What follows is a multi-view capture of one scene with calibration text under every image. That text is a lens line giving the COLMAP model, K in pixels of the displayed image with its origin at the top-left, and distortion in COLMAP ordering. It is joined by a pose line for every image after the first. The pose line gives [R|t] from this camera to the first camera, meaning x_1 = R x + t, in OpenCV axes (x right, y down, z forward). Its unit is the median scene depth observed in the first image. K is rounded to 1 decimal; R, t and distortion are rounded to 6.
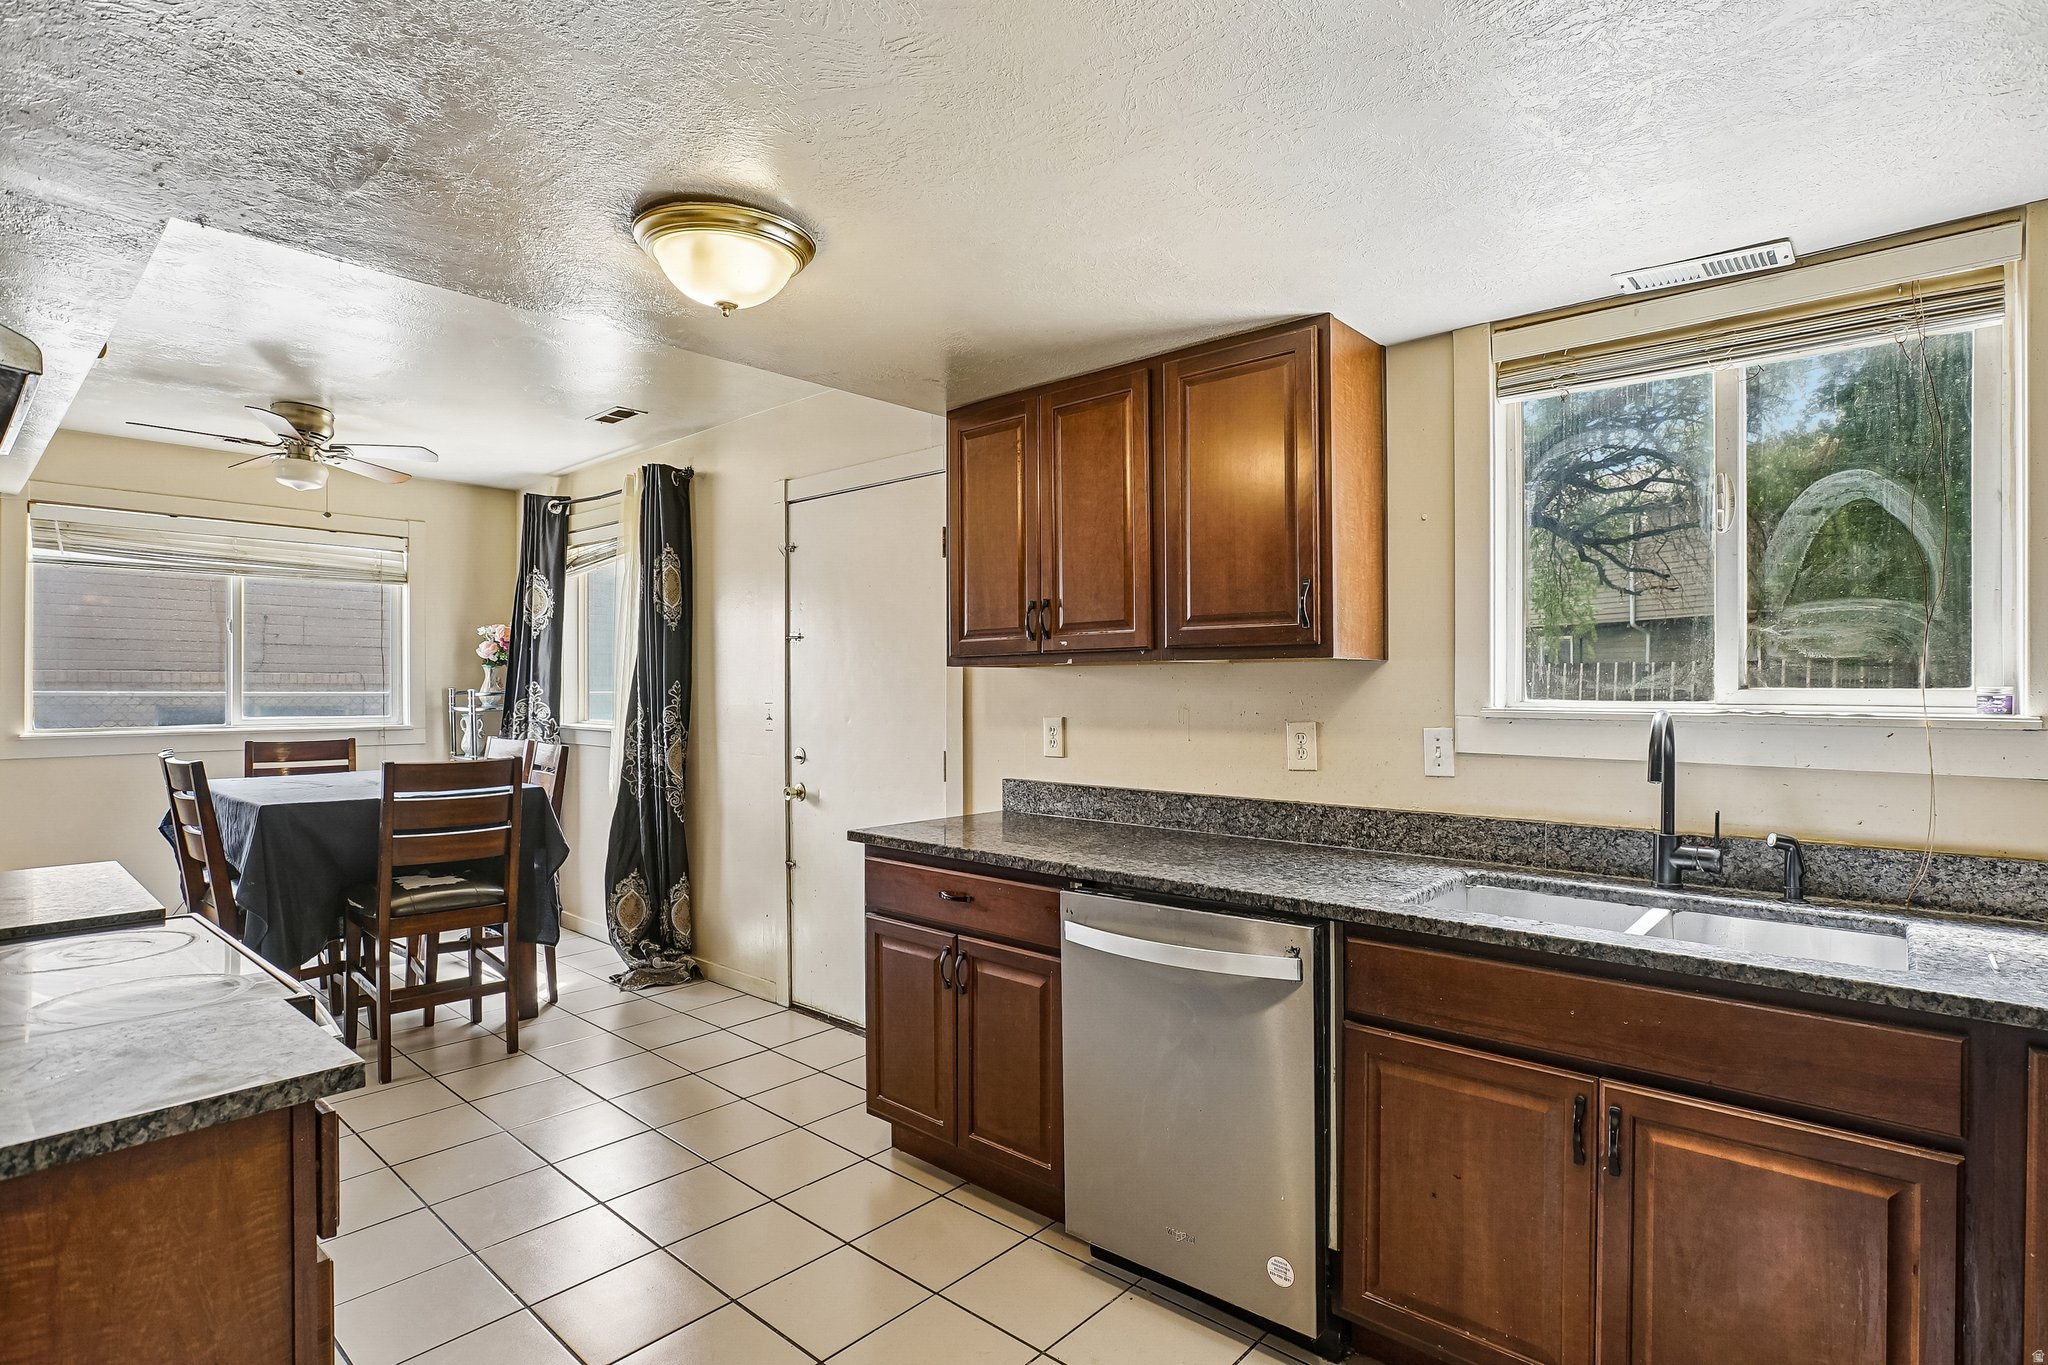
lens RADIAL K [[1017.8, 0, 1029.9], [0, 1017.8, 684.3], [0, 0, 1]] dist [-0.052557, 0.026872]
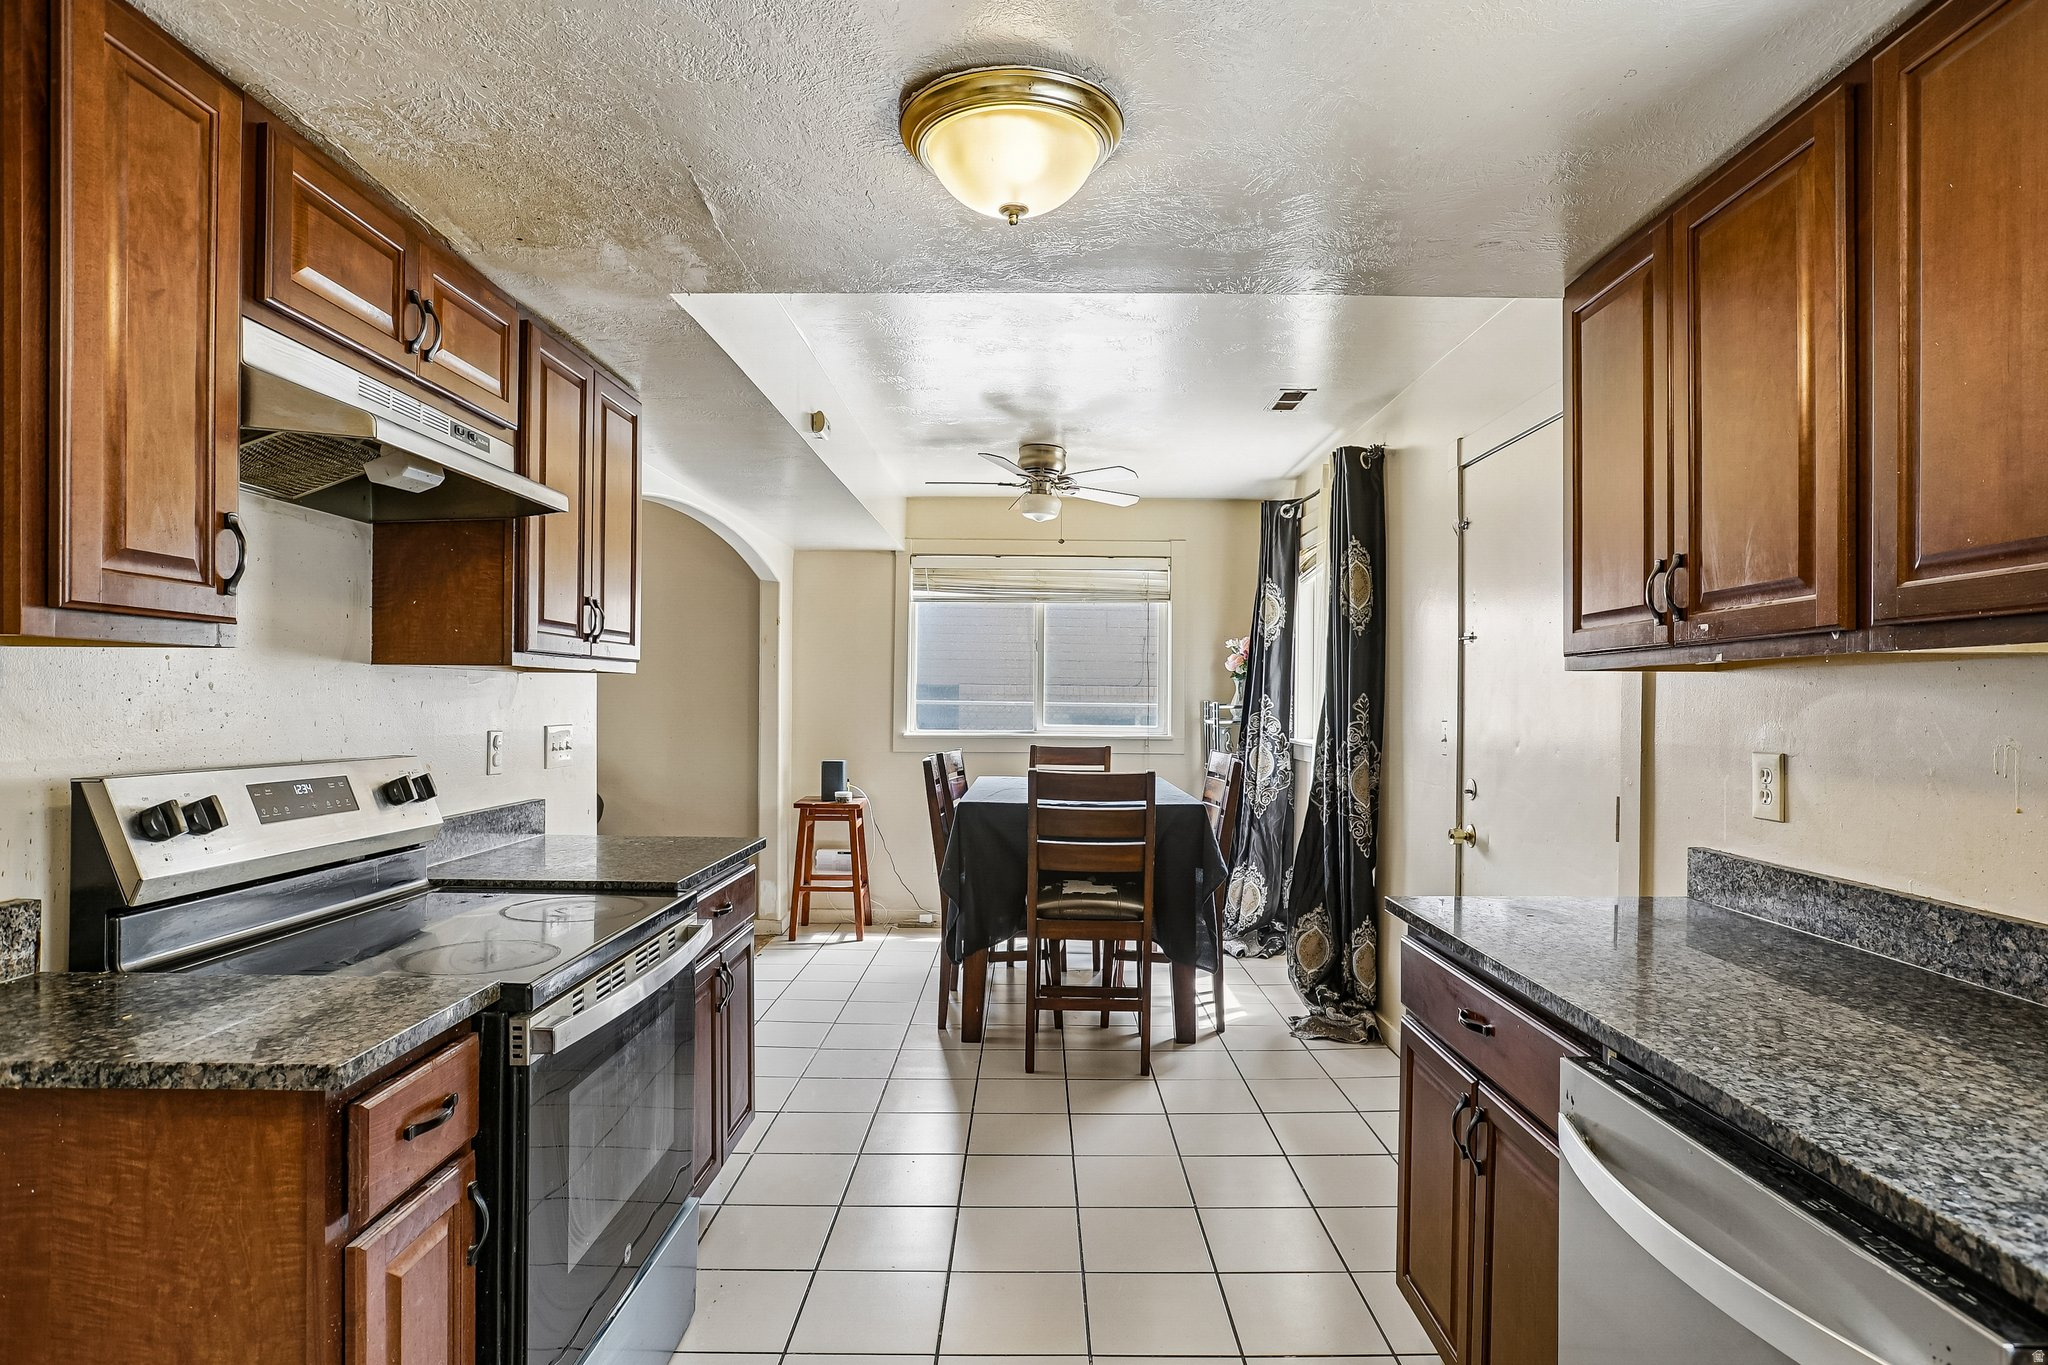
lens RADIAL K [[1049.9, 0, 1042.7], [0, 1049.9, 701.0], [0, 0, 1]] dist [-0.057119, 0.030453]
pose [[0.668317, 0.007364, -0.743840, 0.231846], [-0.006949, 0.999969, 0.003657, 0.002755], [0.743844, 0.002725, 0.668347, 0.347013]]
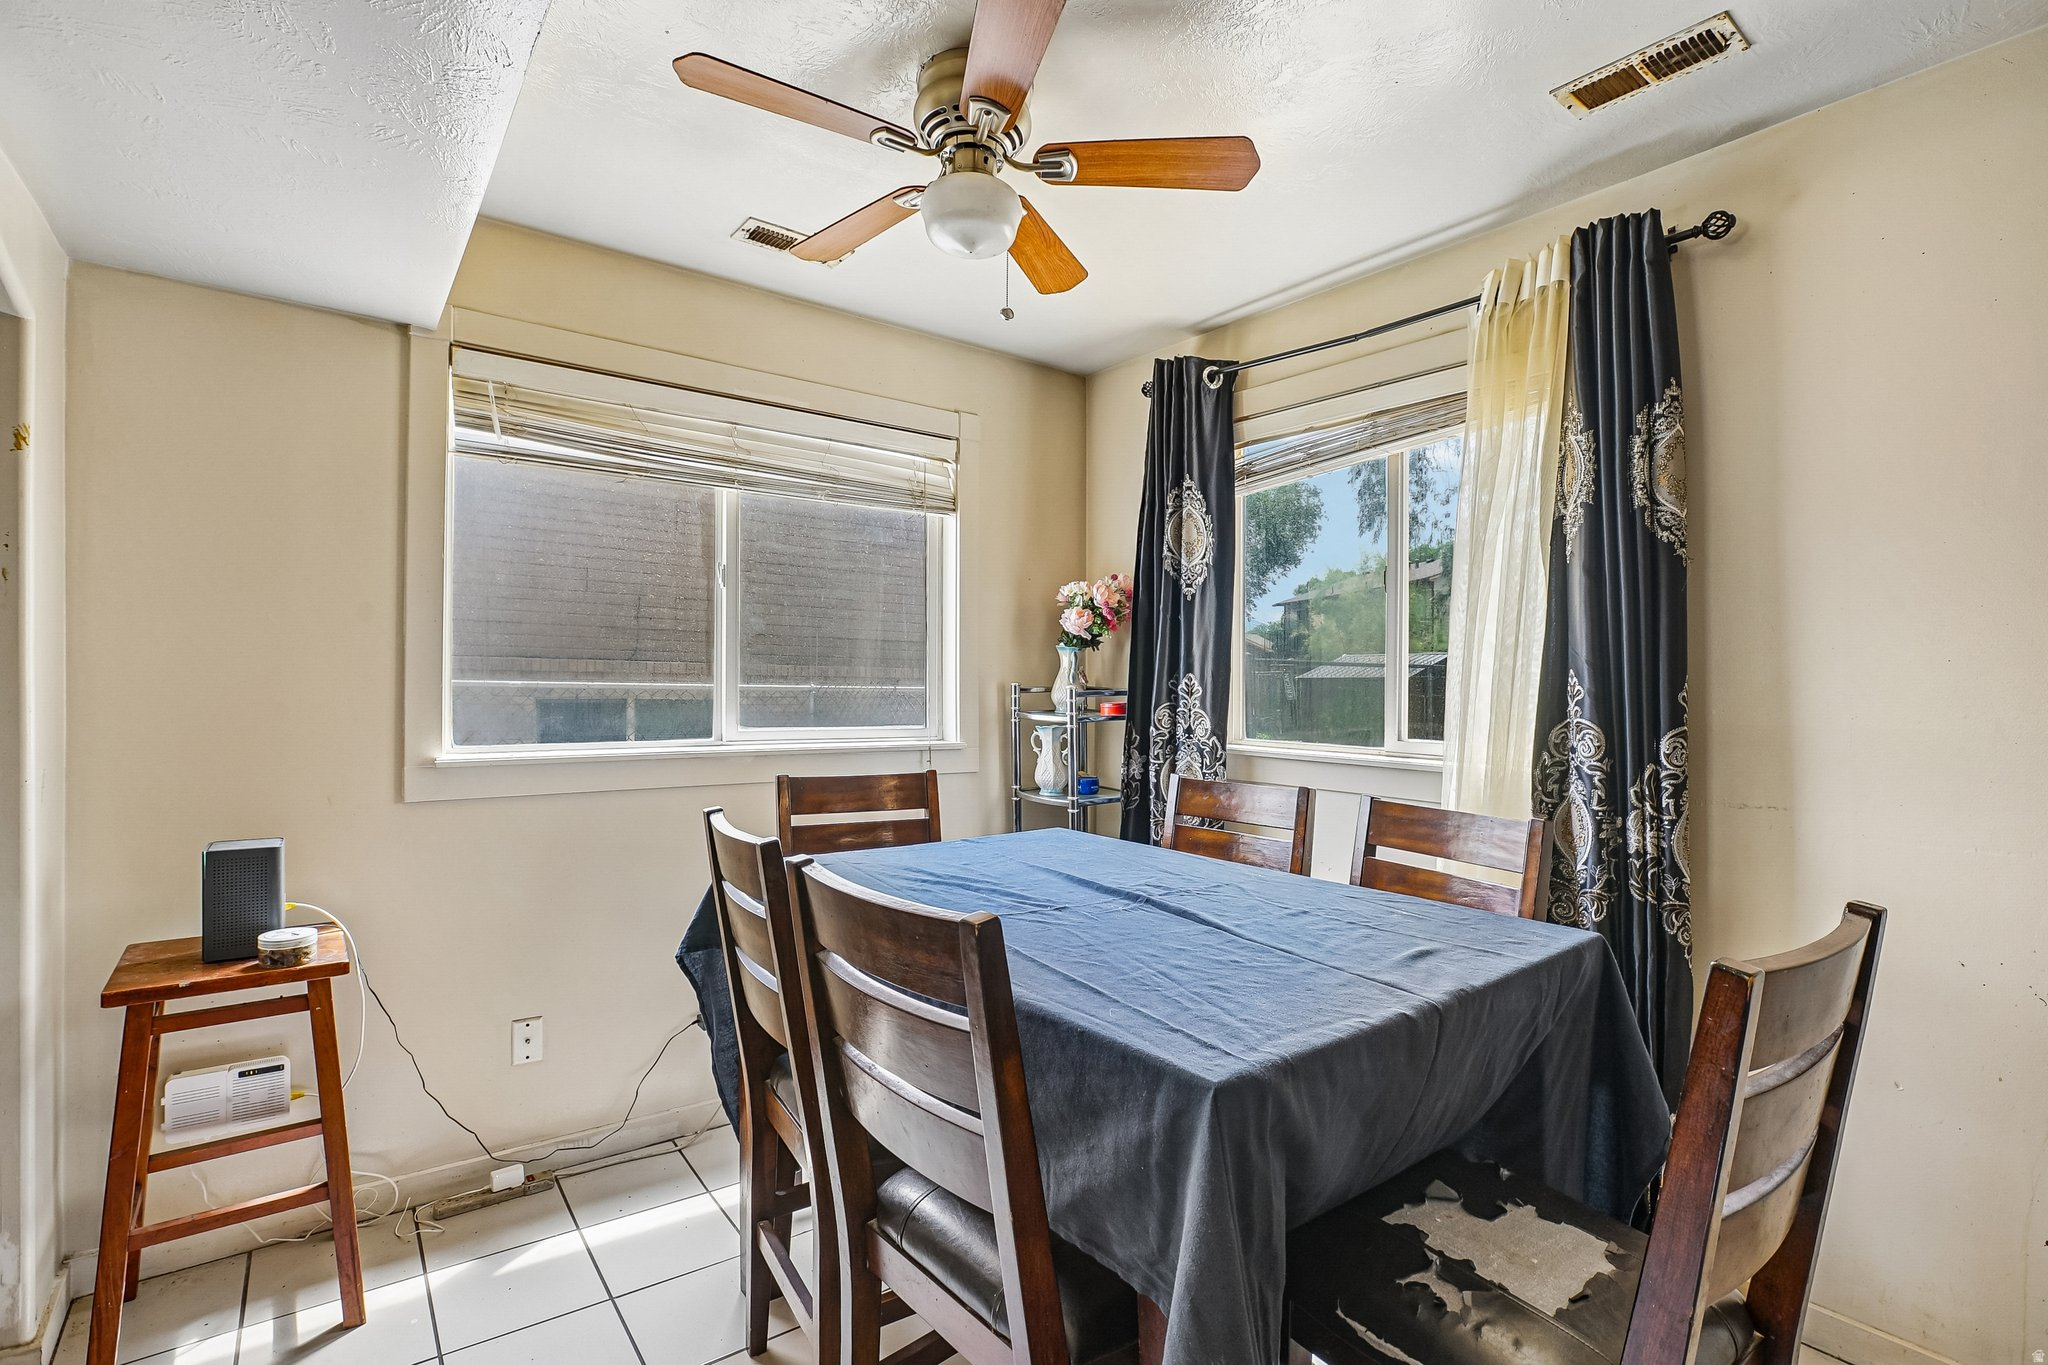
lens RADIAL K [[961.6, 0, 1024.0], [0, 961.6, 682.5], [0, 0, 1]] dist [-0.029328, 0.000134]
pose [[0.983136, 0.011233, -0.182529, -0.996290], [-0.011118, 0.999937, 0.001654, 0.005023], [0.182536, 0.000403, 0.983199, 0.896536]]
